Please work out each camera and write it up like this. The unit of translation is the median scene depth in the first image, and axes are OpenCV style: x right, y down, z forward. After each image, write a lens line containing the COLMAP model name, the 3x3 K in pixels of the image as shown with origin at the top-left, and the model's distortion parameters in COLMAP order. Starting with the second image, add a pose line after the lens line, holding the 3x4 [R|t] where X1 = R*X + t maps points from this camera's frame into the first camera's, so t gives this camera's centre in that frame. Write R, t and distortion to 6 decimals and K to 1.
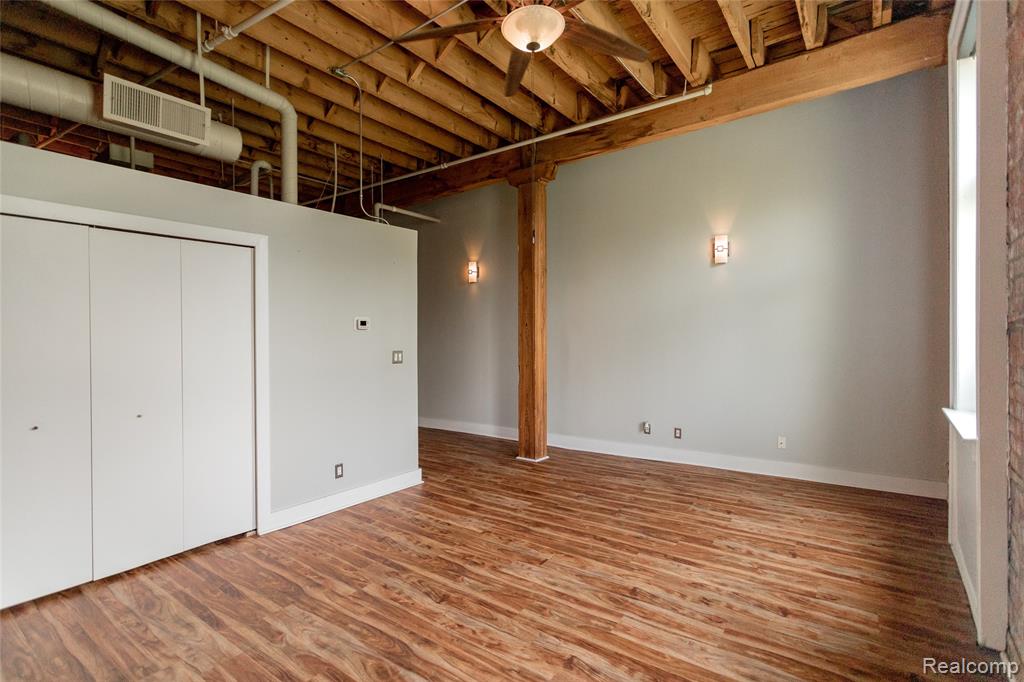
lens RADIAL K [[481.1, 0, 505.2], [0, 481.1, 335.3], [0, 0, 1]] dist [0.001643, 0.001486]
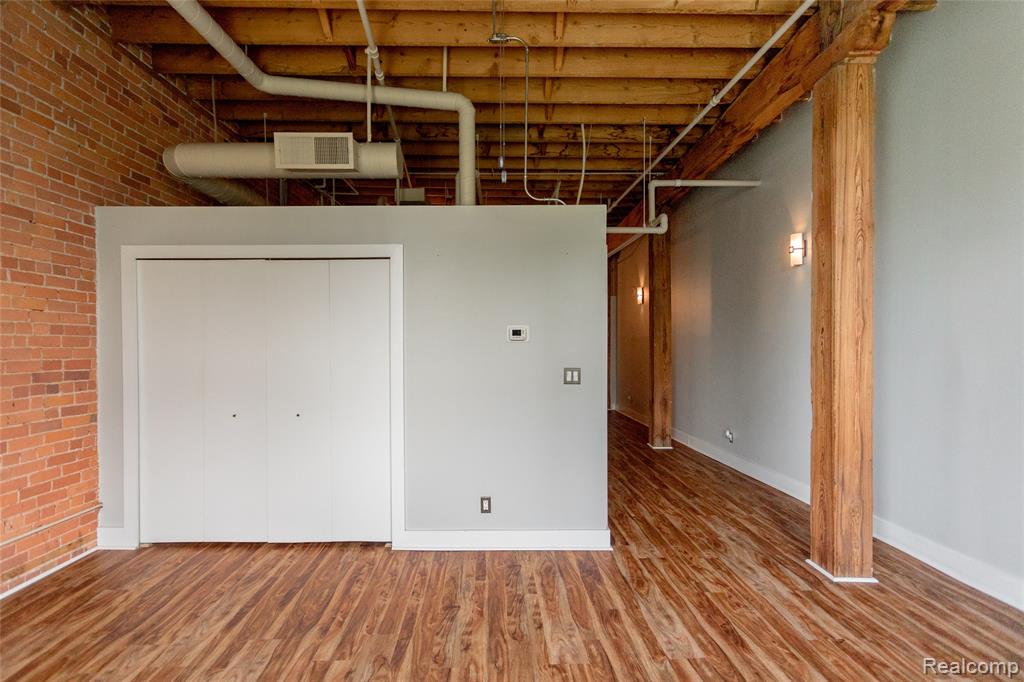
lens RADIAL K [[481.1, 0, 505.8], [0, 481.1, 350.5], [0, 0, 1]] dist [0.001643, 0.001486]
pose [[0.616899, 0.015375, -0.786892, 0.399743], [-0.002532, 0.999843, 0.017551, -0.011179], [0.787038, -0.008834, 0.616841, 0.566451]]
